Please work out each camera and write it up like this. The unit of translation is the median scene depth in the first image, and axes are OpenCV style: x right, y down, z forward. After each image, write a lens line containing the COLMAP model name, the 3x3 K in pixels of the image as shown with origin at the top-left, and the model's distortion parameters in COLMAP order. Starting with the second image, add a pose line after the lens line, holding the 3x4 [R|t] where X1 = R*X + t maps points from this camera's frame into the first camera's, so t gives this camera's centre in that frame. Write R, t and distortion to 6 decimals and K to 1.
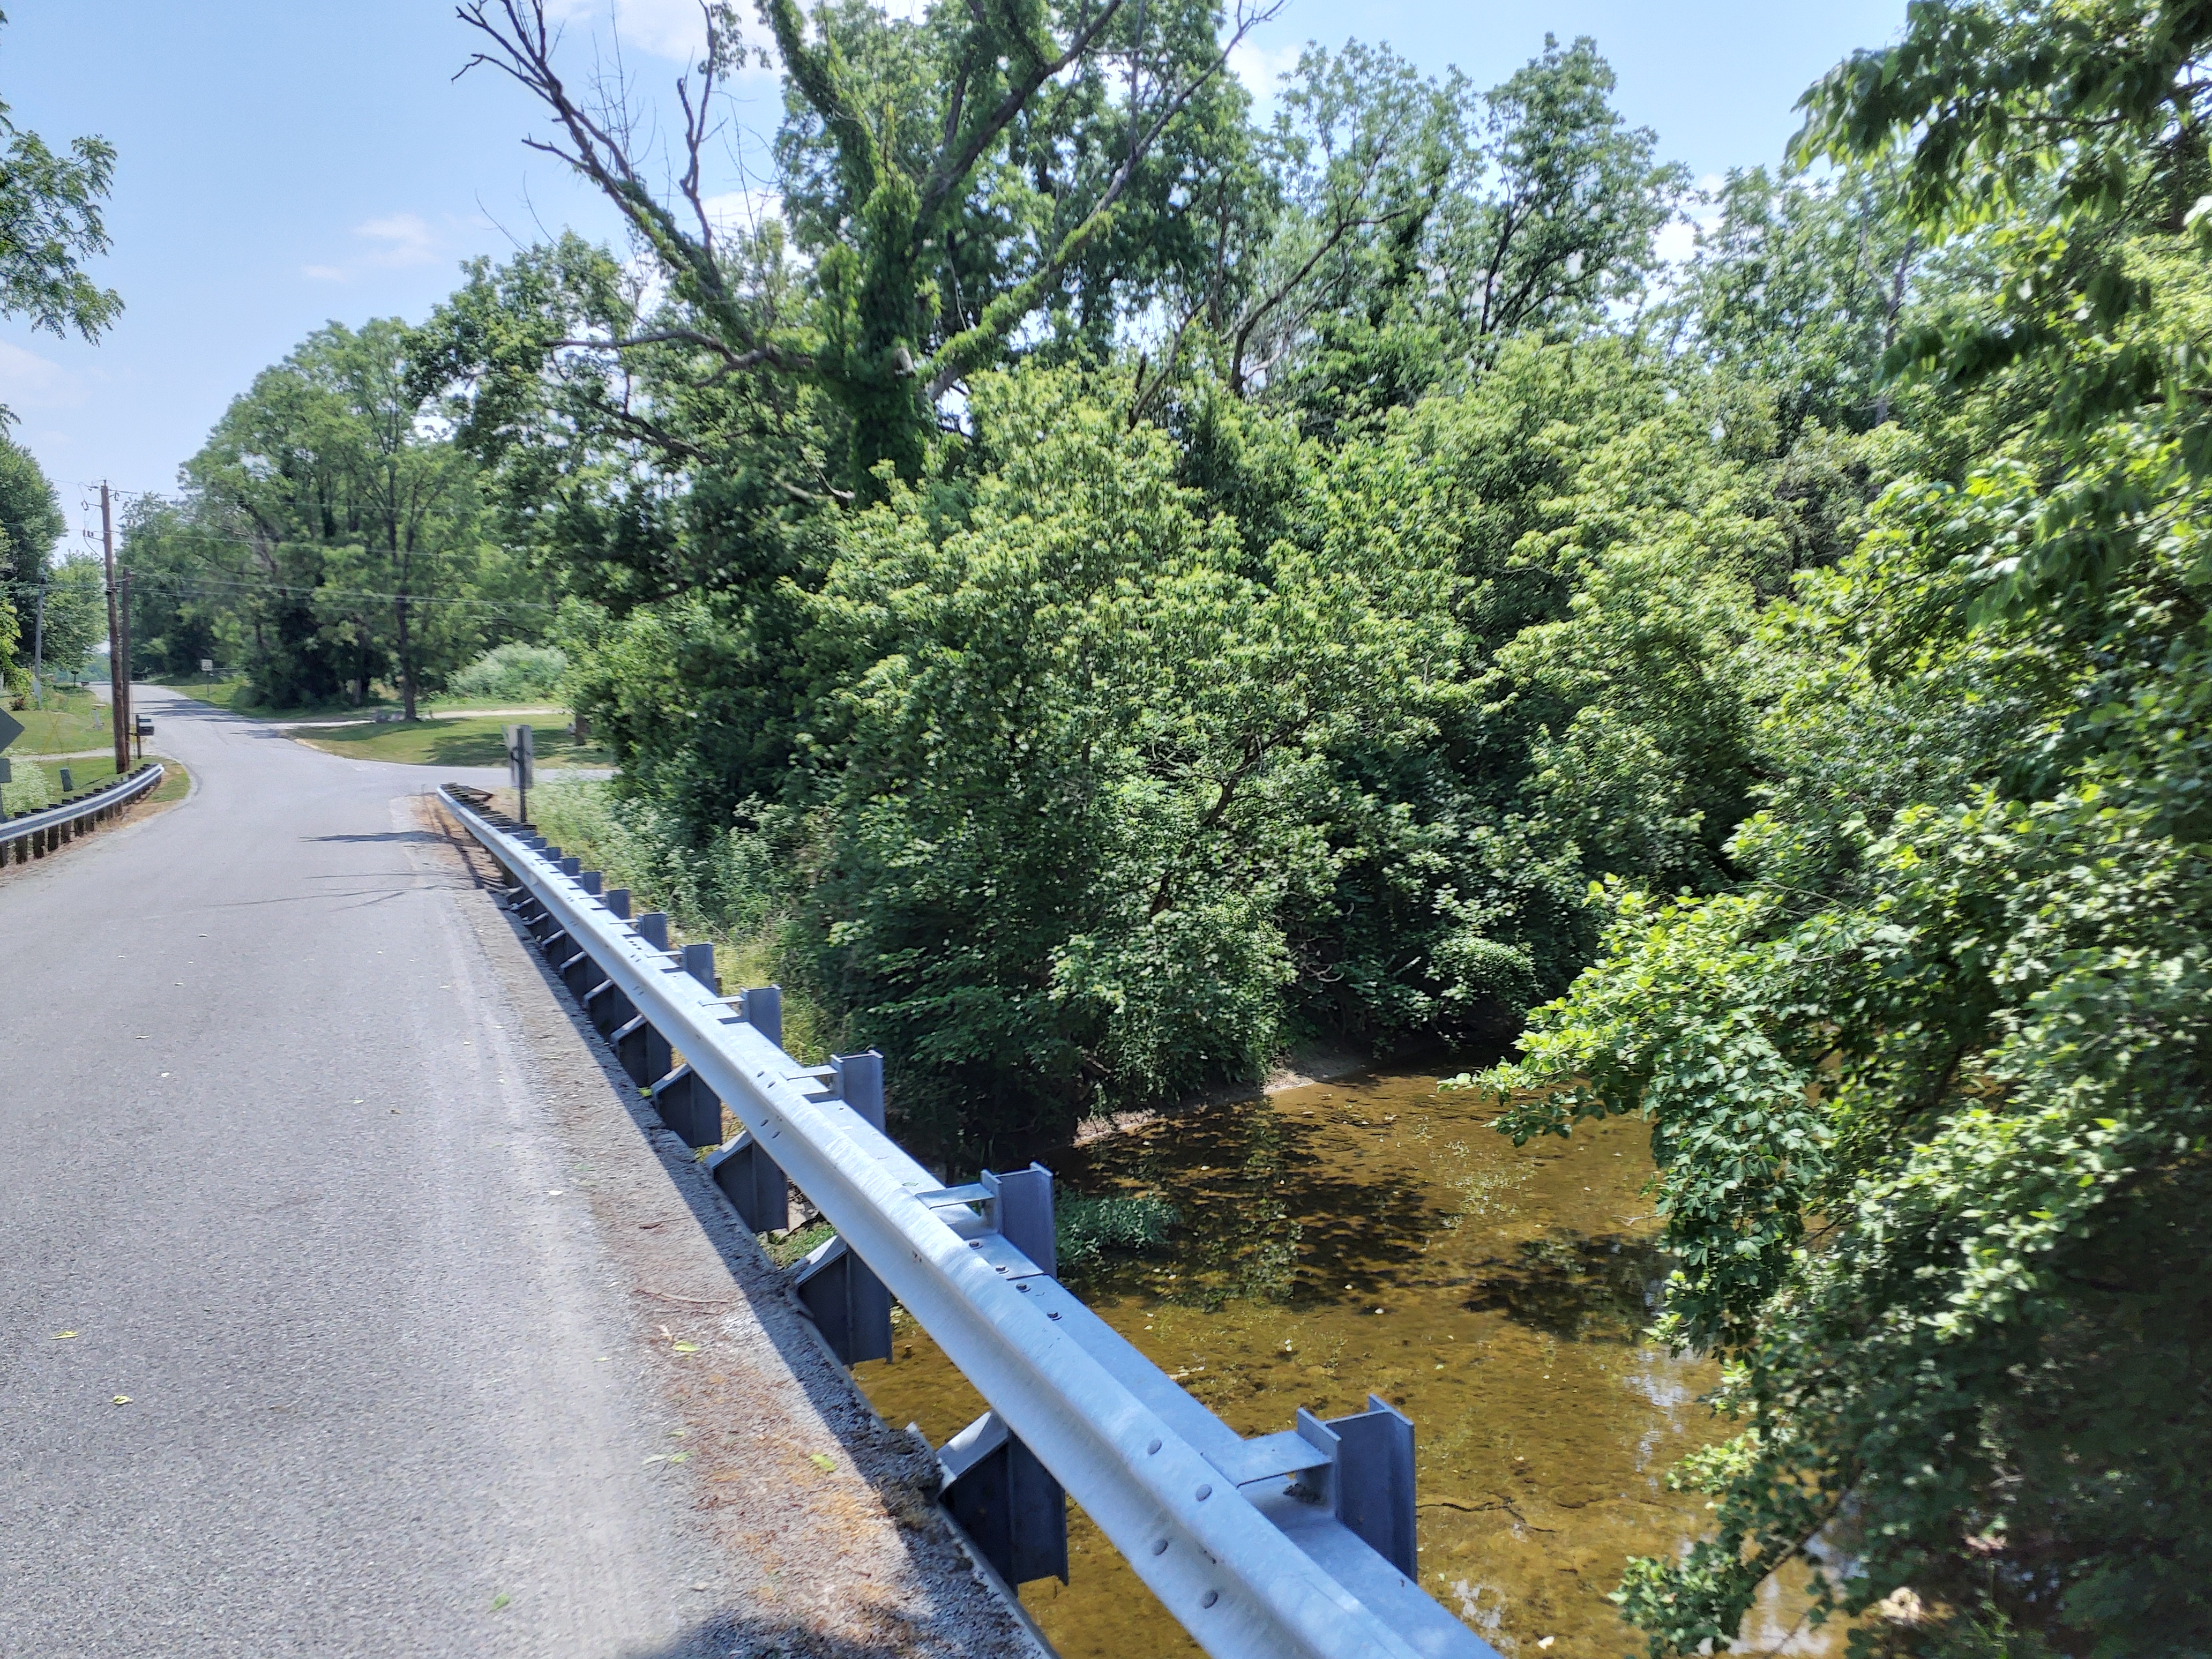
lens RADIAL K [[1628.1, 0, 1162.6], [0, 1628.1, 825.5], [0, 0, 1]] dist [0.183431, -0.428369]
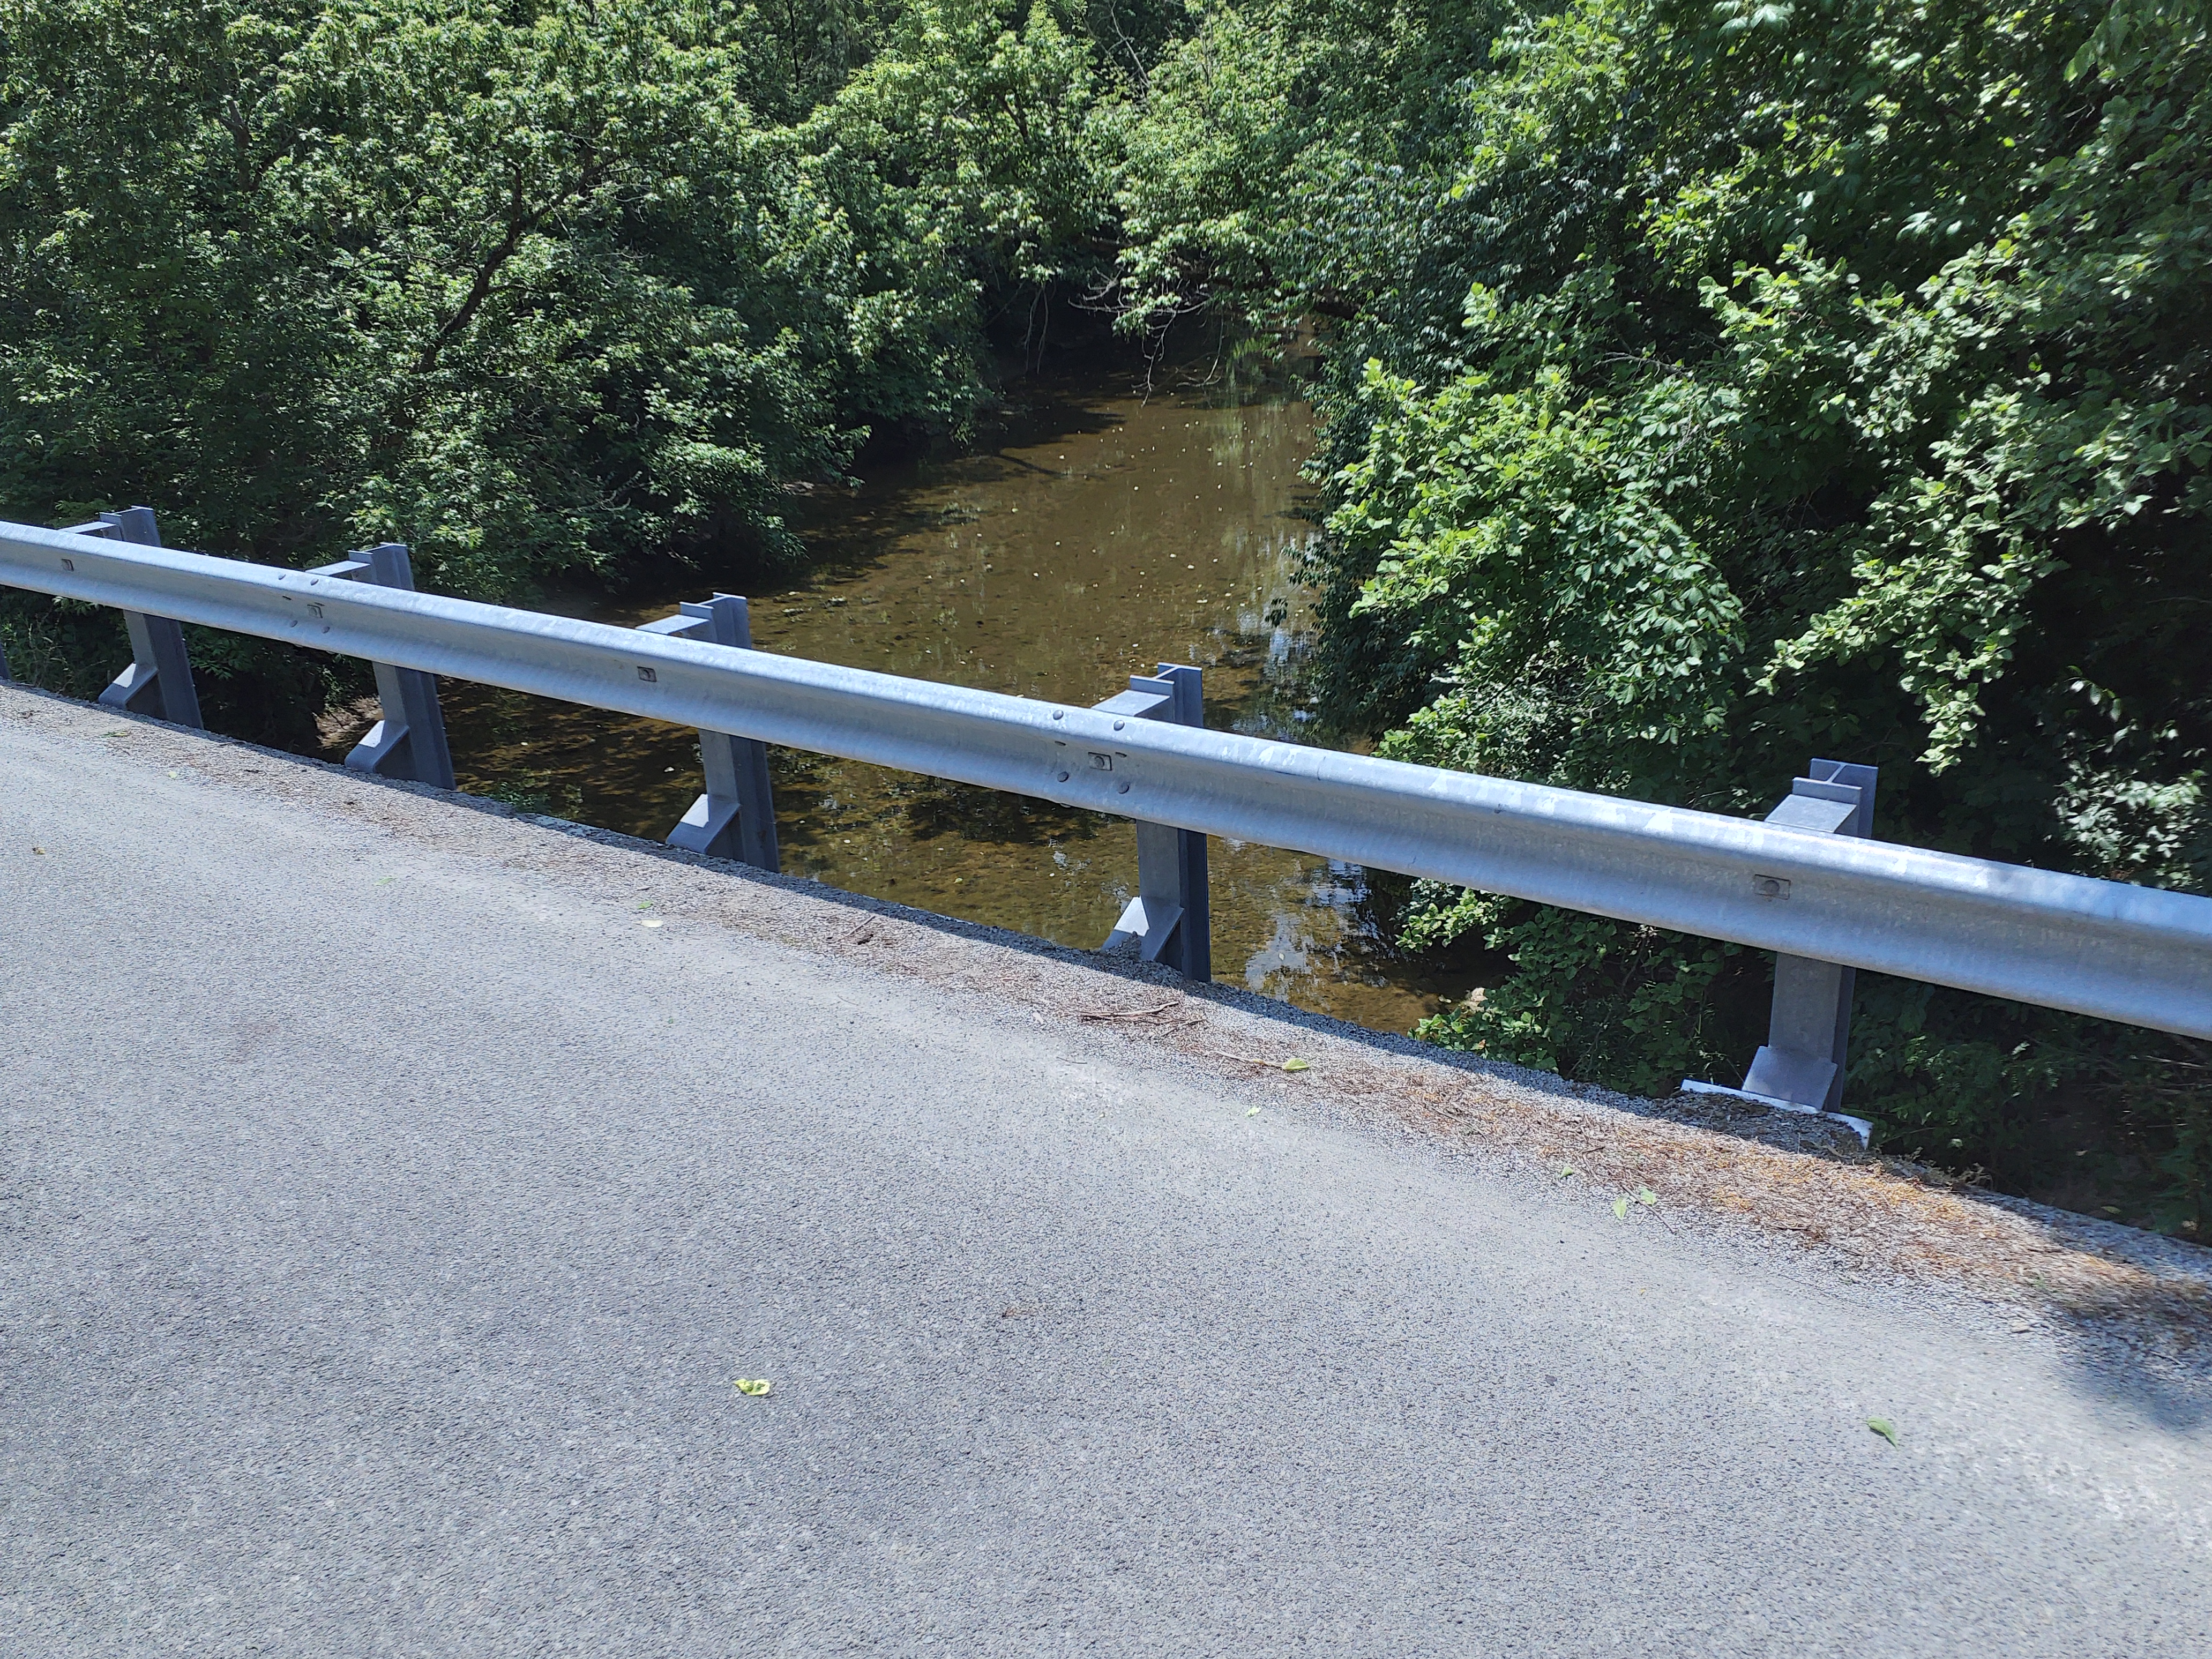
lens RADIAL K [[1747.1, 0, 1106.0], [0, 1747.1, 829.5], [0, 0, 1]] dist [-0.012496, -0.001823]
pose [[0.864560, -0.193318, 0.463859, -0.169333], [0.051533, 0.952286, 0.300825, -0.009011], [-0.499881, -0.236177, 0.833270, 0.093989]]
